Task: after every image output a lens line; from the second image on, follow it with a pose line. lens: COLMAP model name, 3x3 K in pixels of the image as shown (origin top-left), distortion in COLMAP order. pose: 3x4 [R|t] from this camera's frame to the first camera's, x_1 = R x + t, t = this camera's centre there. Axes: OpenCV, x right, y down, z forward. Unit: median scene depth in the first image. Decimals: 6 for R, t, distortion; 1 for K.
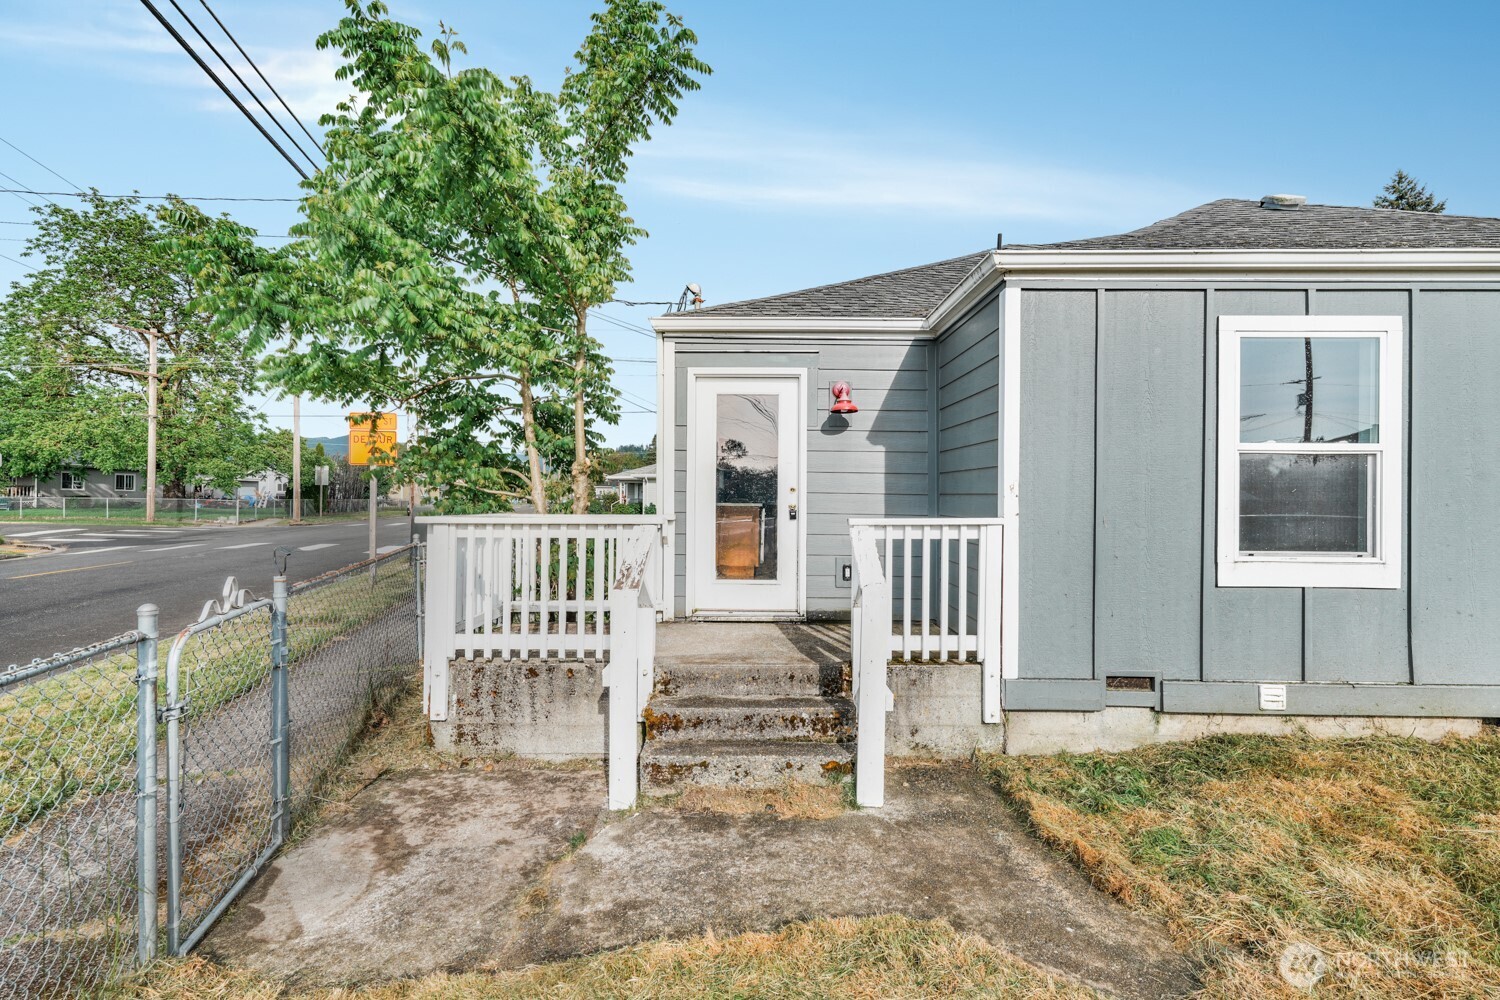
lens RADIAL K [[661.8, 0, 750.0], [0, 661.8, 495.1], [0, 0, 1]] dist [-0.000931, 0.000110]
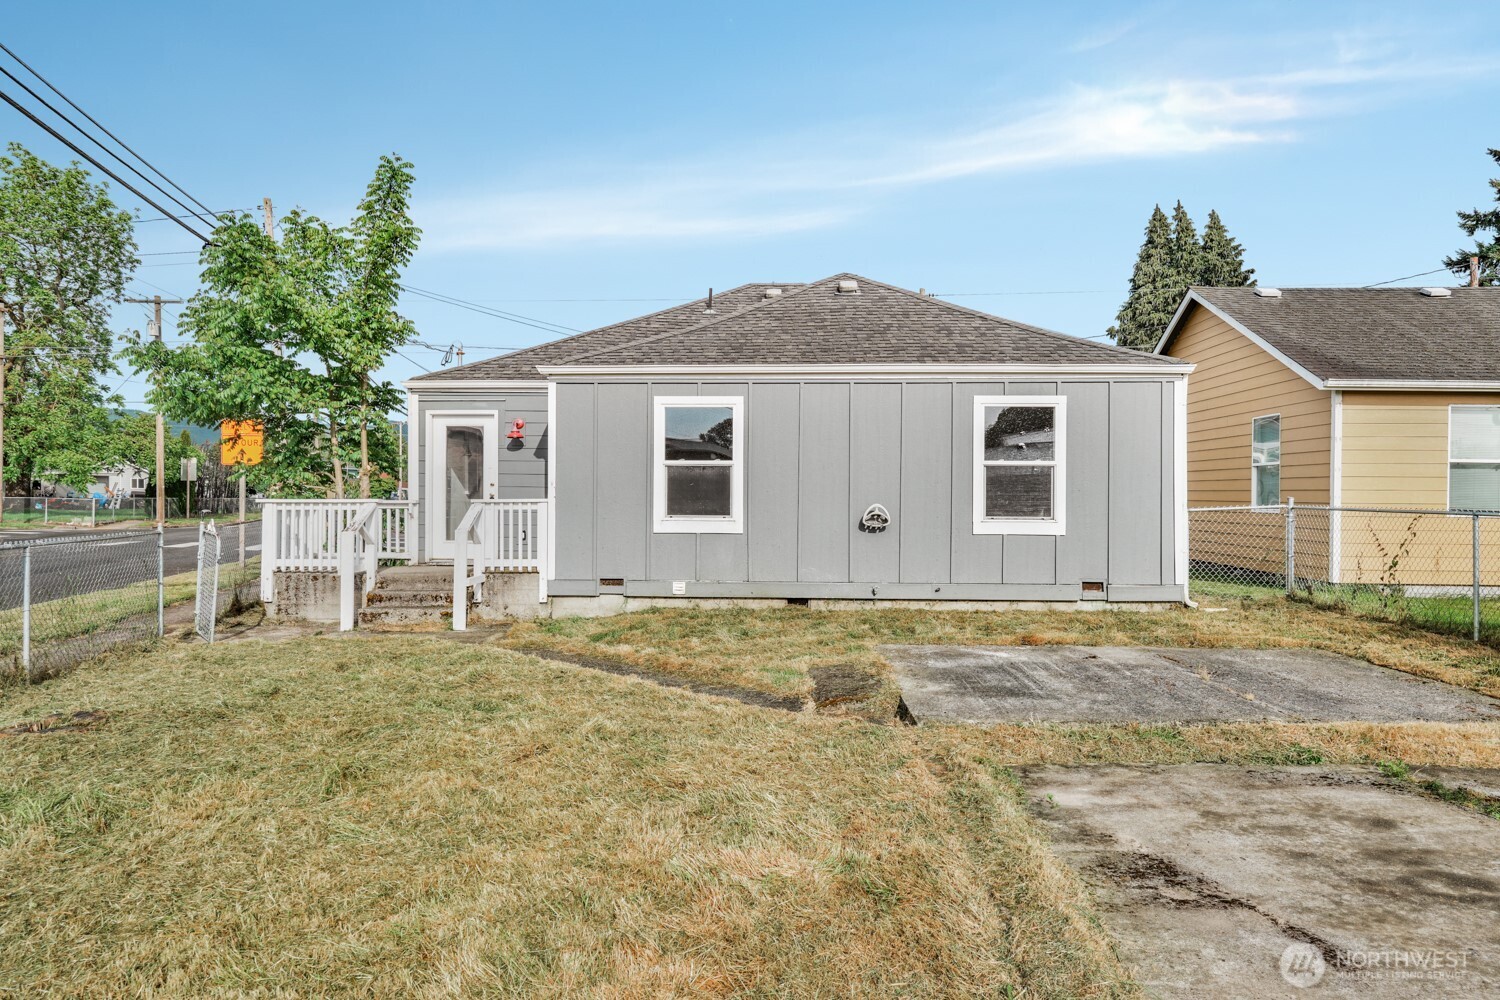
lens RADIAL K [[931.6, 0, 750.0], [0, 931.6, 500.0], [0, 0, 1]] dist [-0.000347, 0.002394]
pose [[0.999606, -0.002952, -0.027918, 0.773064], [0.003191, 0.999959, 0.008496, 0.011860], [0.027892, -0.008582, 0.999574, -1.284769]]
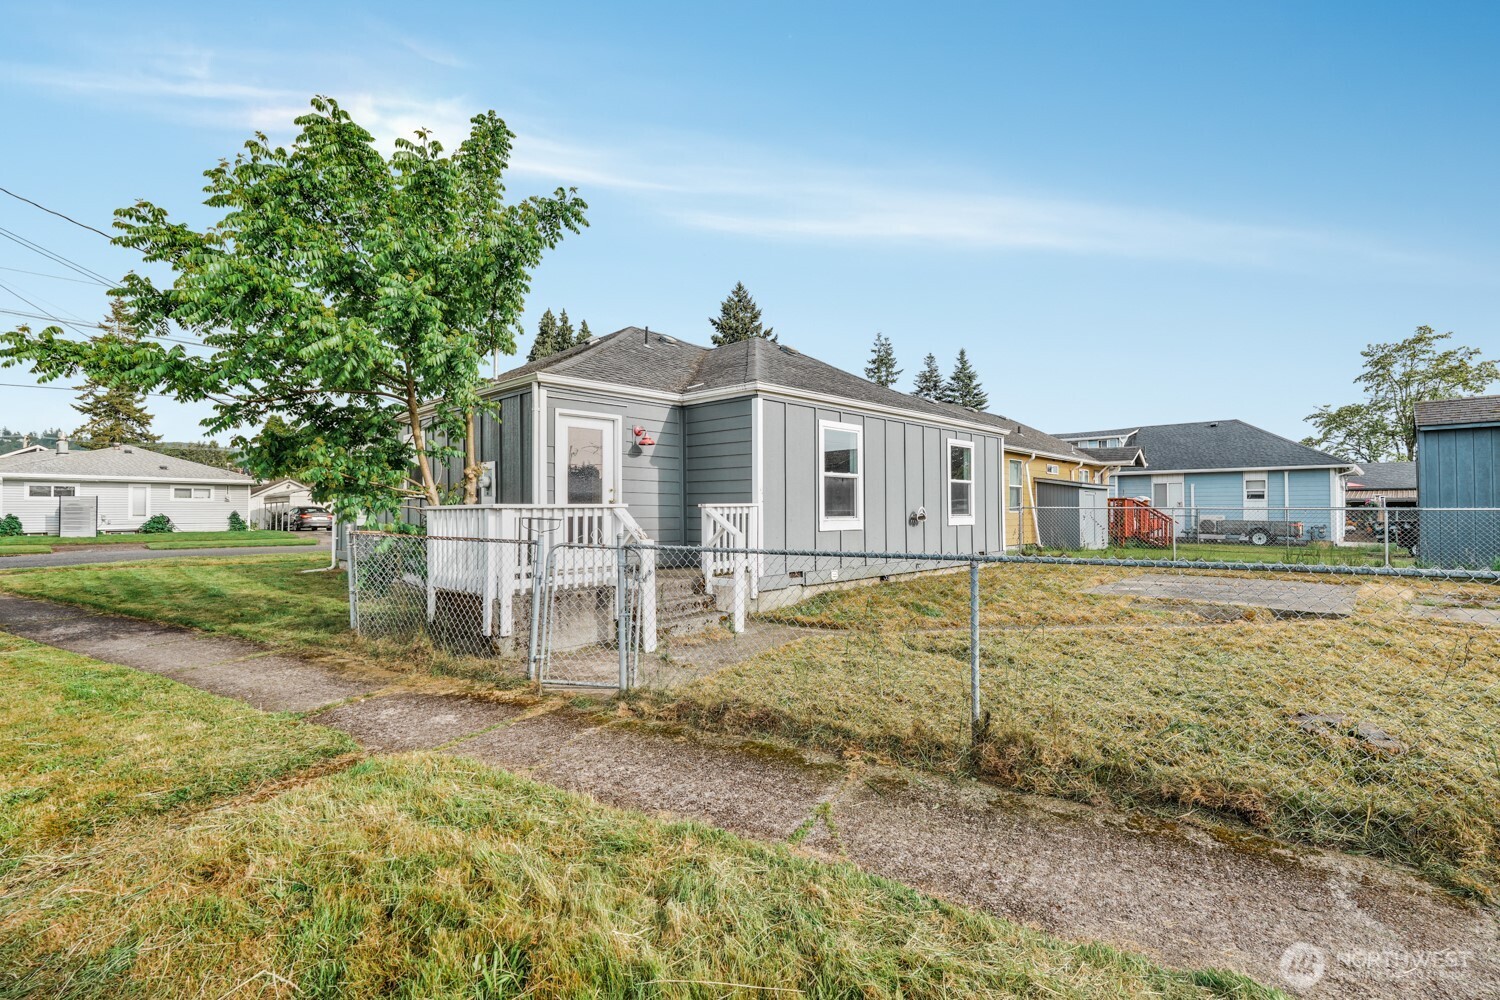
lens RADIAL K [[664.6, 0, 750.0], [0, 664.6, 500.0], [0, 0, 1]] dist [0.001254, -0.000021]
pose [[0.688541, 0.000967, 0.725197, -0.883350], [0.005039, 0.999969, -0.006118, 0.026529], [-0.725180, 0.007866, 0.688515, -0.350611]]
